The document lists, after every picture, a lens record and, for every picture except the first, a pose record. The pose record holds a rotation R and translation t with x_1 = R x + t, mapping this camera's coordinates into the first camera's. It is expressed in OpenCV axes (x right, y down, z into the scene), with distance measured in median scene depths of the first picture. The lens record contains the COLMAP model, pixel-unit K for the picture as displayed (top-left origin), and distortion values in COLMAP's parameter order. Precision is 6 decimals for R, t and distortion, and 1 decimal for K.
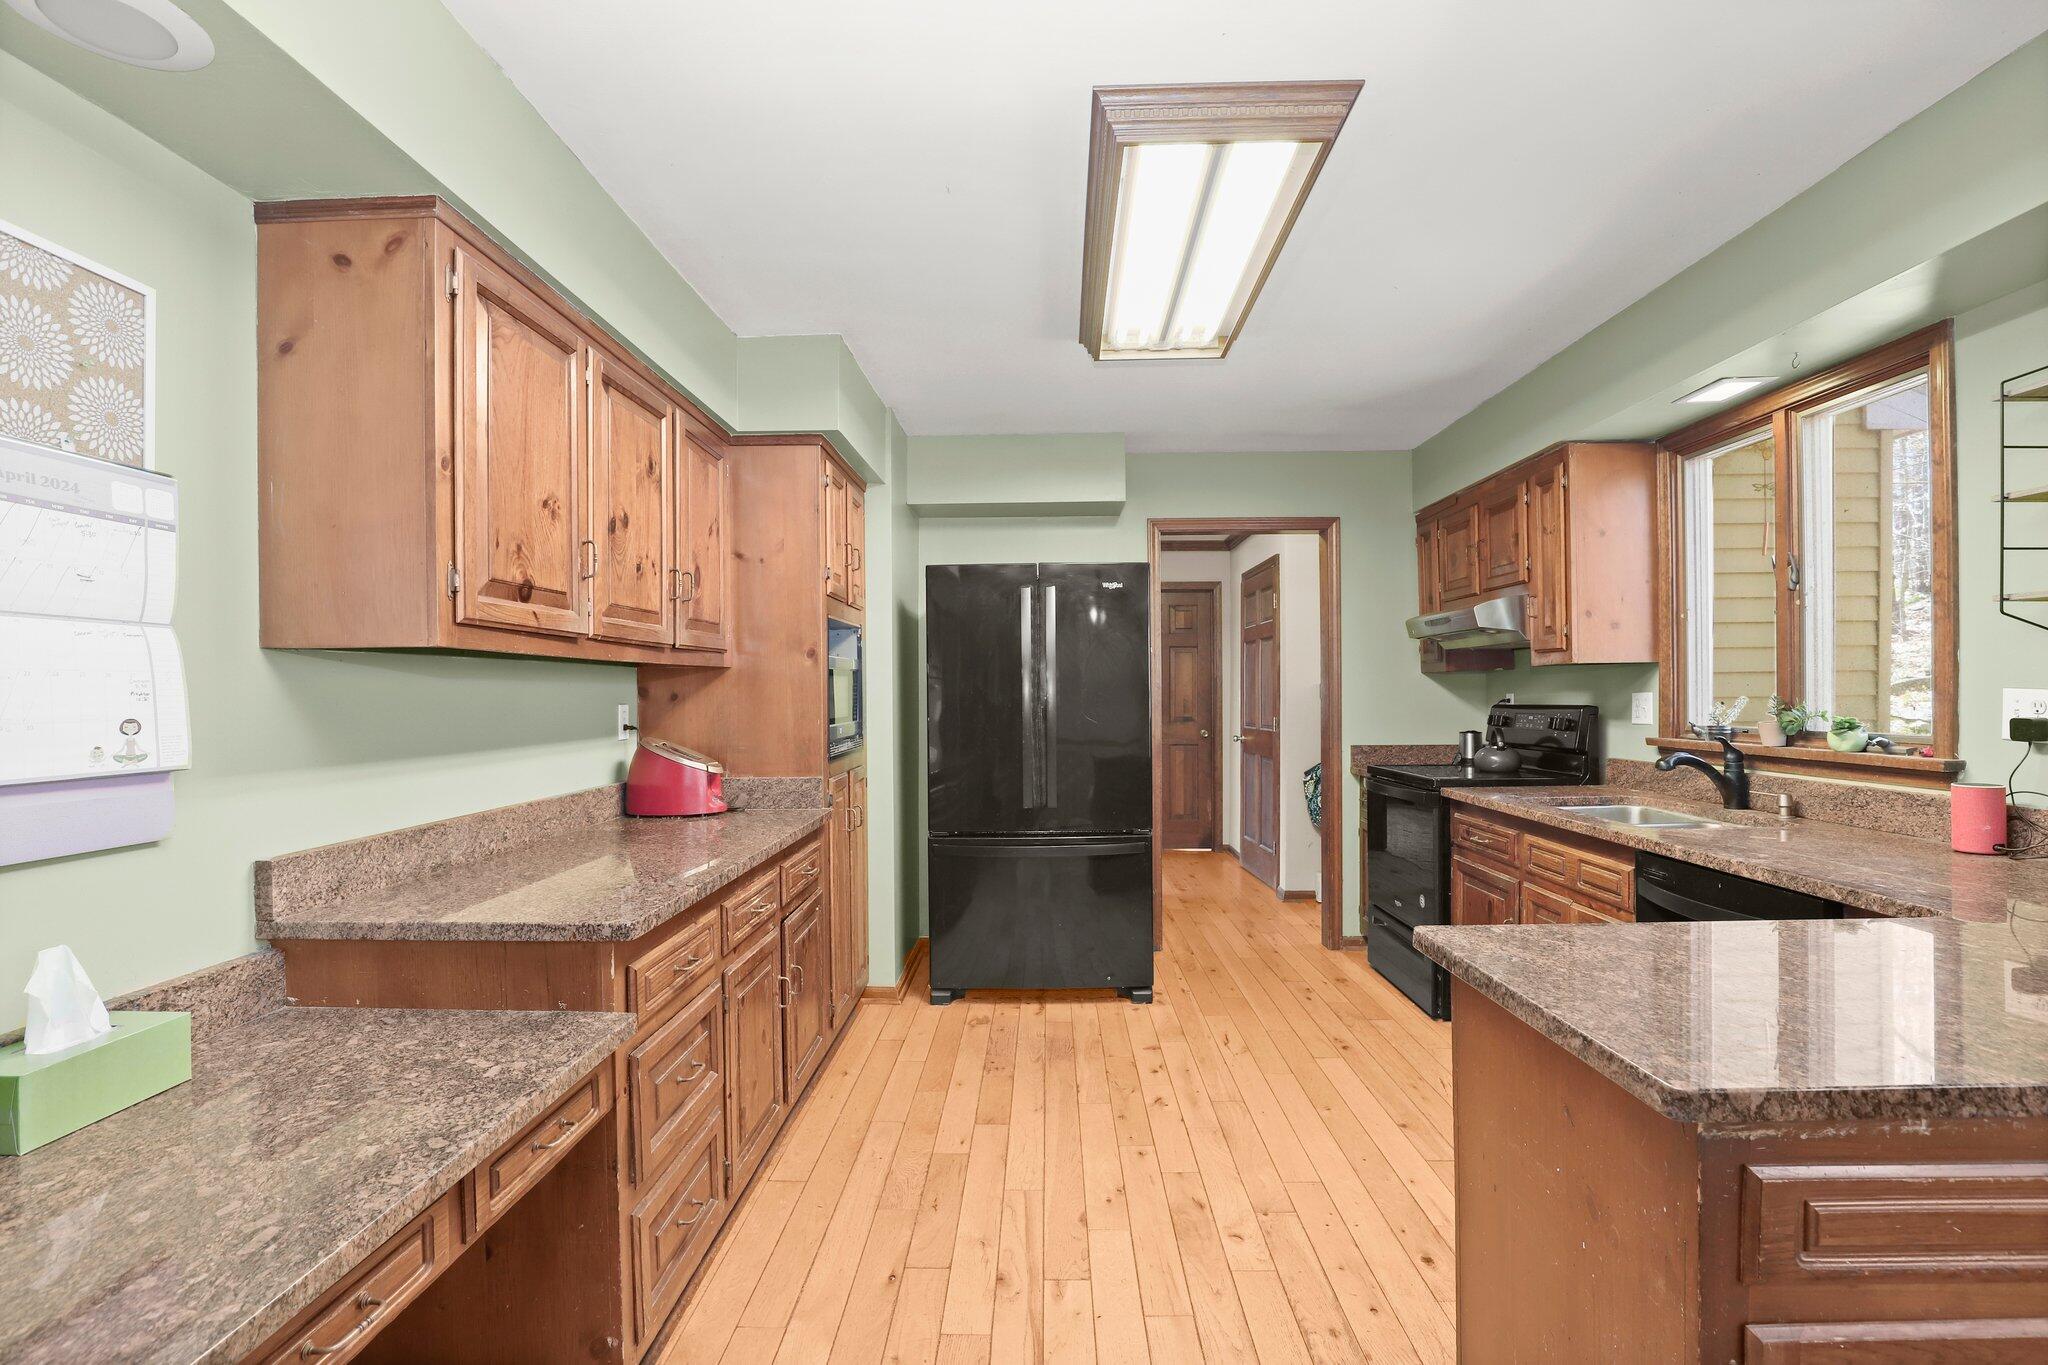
lens RADIAL K [[950.4, 0, 1026.5], [0, 950.4, 695.5], [0, 0, 1]] dist [-0.031245, 0.000576]
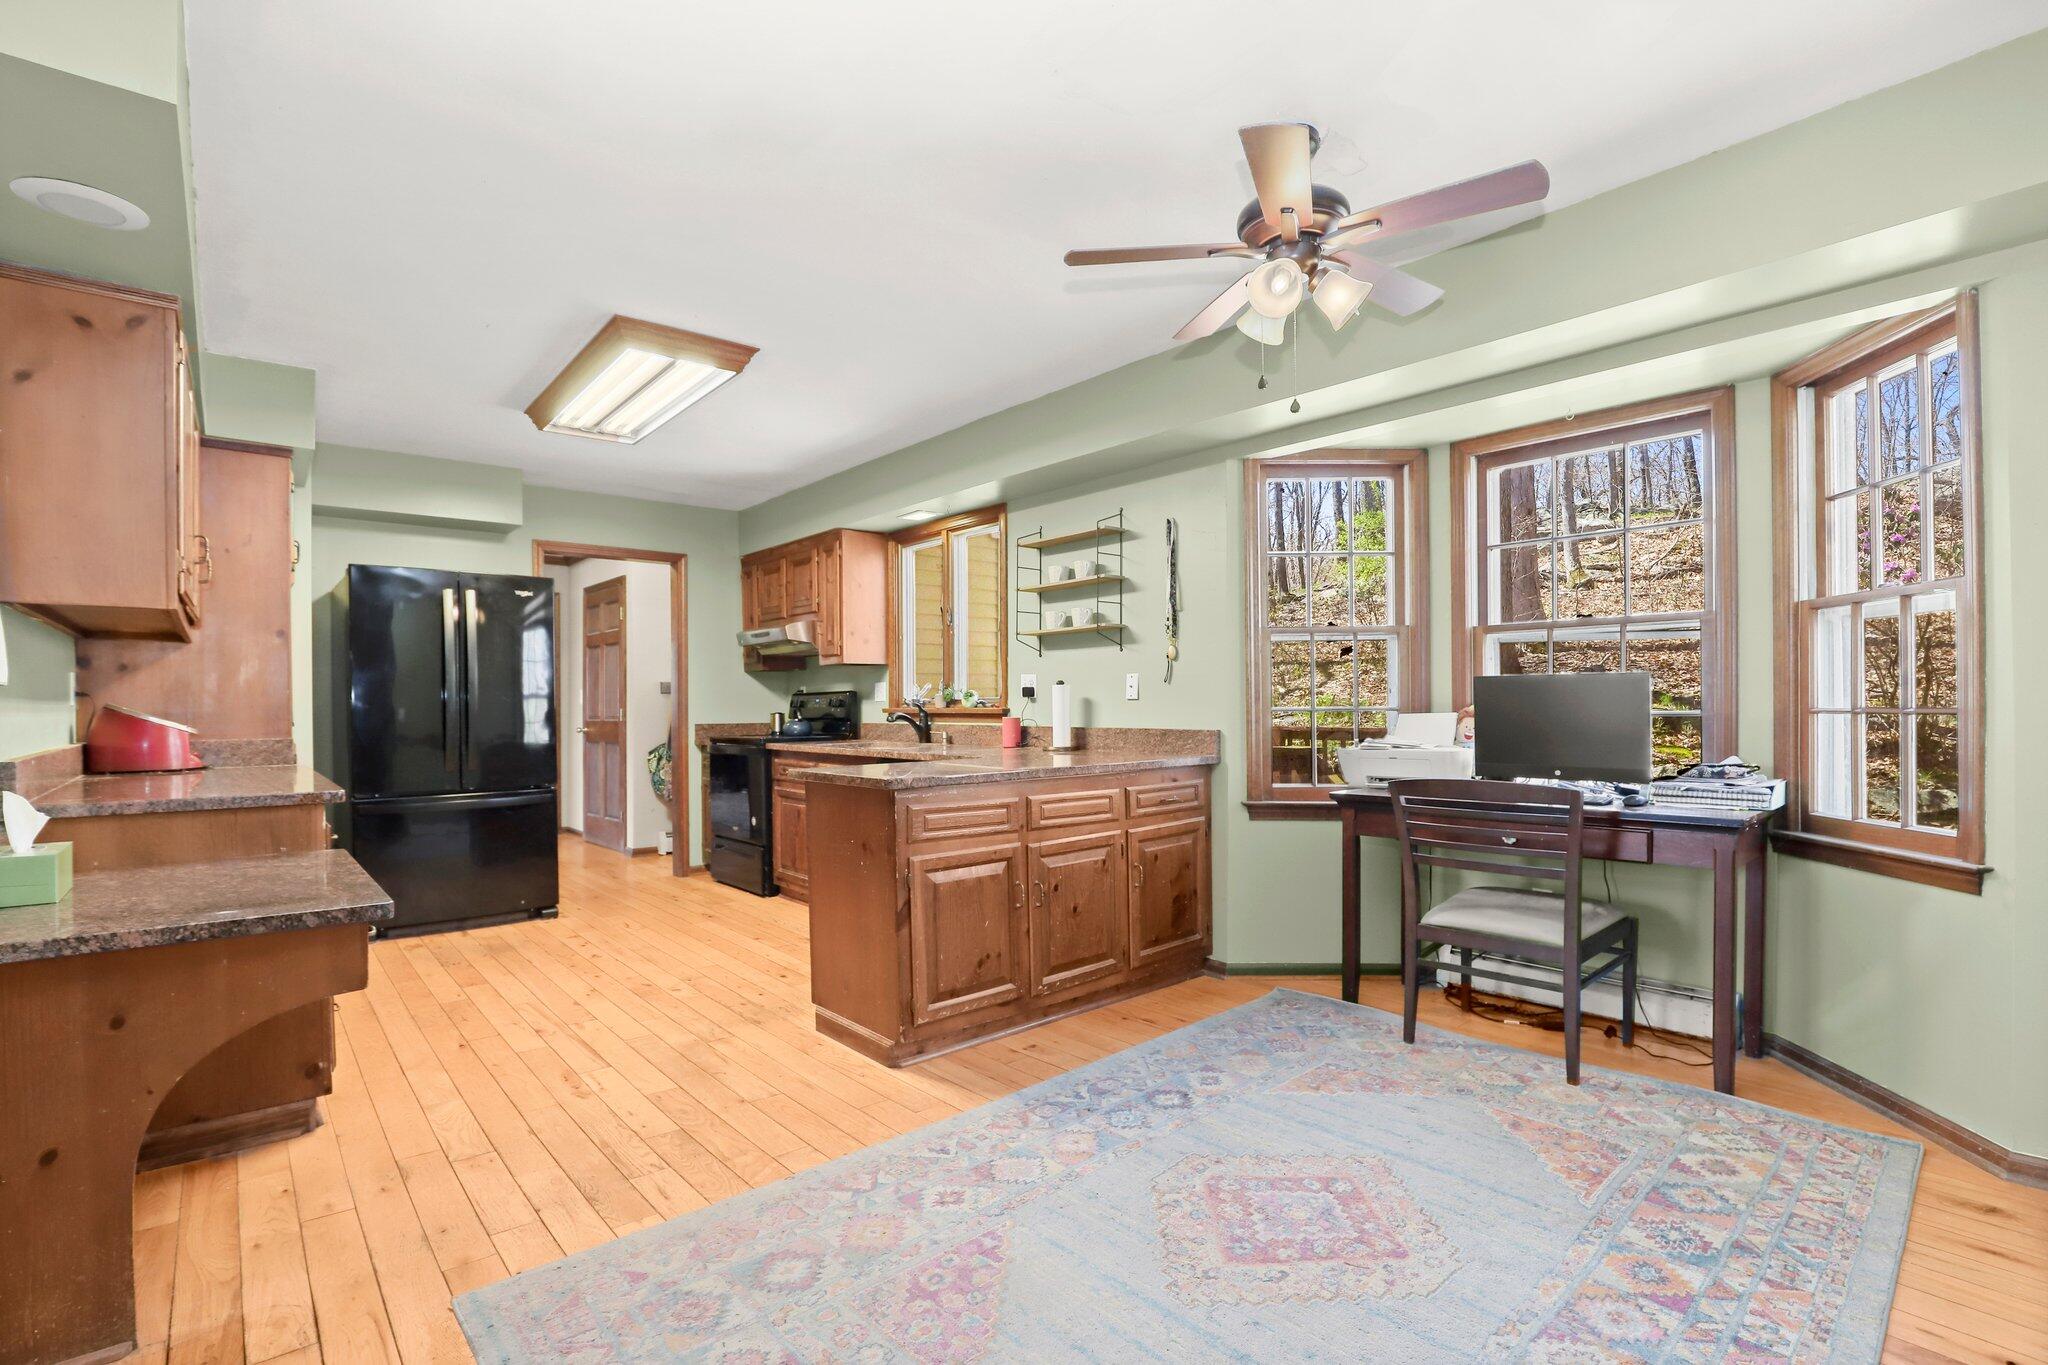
lens RADIAL K [[969.1, 0, 1014.4], [0, 969.1, 706.1], [0, 0, 1]] dist [-0.022804, 0.000095]
pose [[0.754449, 0.003464, 0.656349, -0.289955], [0.002426, 0.999965, -0.008066, 0.052206], [-0.656354, 0.007677, 0.754414, -0.449315]]
